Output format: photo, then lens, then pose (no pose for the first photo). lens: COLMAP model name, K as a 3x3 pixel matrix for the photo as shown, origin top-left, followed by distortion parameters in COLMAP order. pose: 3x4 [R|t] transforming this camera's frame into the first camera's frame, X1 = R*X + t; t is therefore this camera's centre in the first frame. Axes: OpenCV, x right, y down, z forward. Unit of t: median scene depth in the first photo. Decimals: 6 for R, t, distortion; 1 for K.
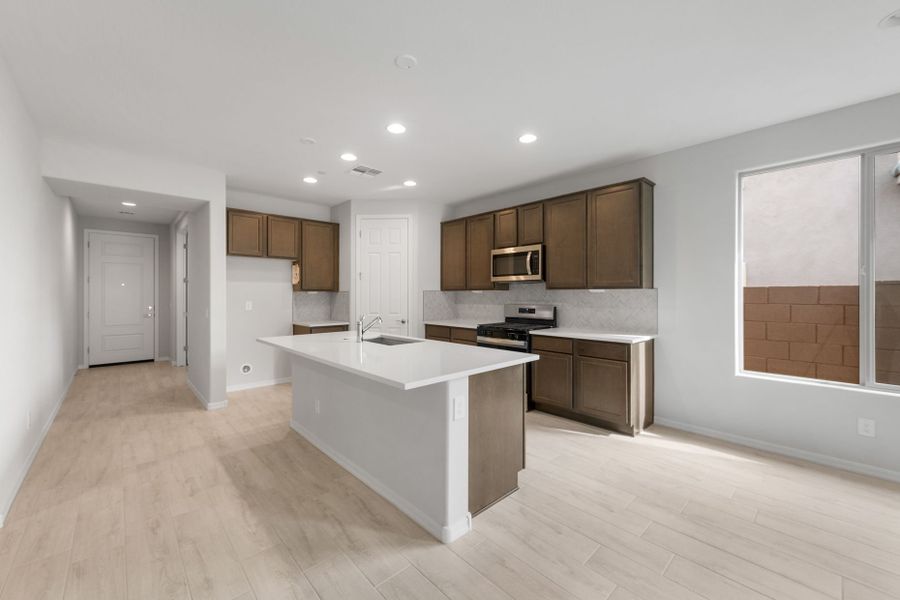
lens RADIAL K [[355.5, 0, 447.7], [0, 355.5, 295.0], [0, 0, 1]] dist [0.000084, -0.000044]
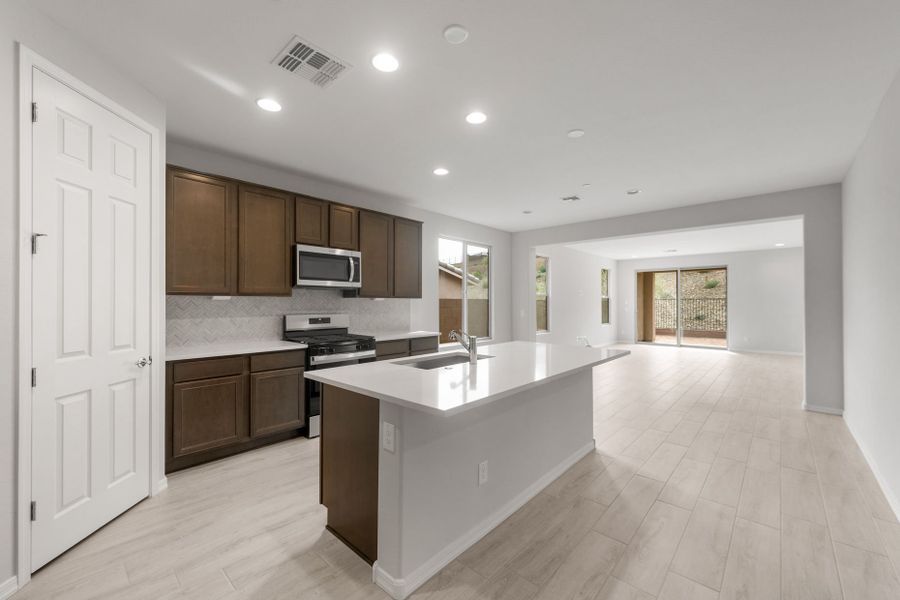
lens RADIAL K [[362.4, 0, 447.4], [0, 362.4, 301.8], [0, 0, 1]] dist [0.000522, -0.000050]
pose [[-0.079976, 0.003194, 0.996792, -0.710725], [0.001498, 0.999994, -0.003084, 0.000736], [-0.996796, 0.001247, -0.079981, 0.775248]]
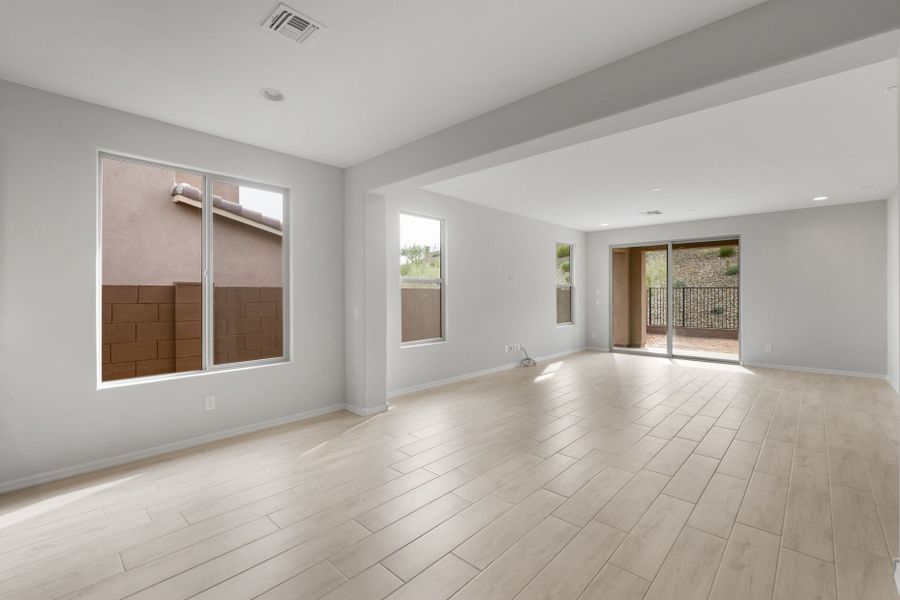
lens RADIAL K [[391.4, 0, 451.3], [0, 391.4, 293.2], [0, 0, 1]] dist [0.000788, -0.000116]
pose [[-0.073433, 0.004251, 0.997291, -0.120003], [0.006597, 0.999971, -0.003776, 0.005801], [-0.997278, 0.006302, -0.073459, 0.162015]]
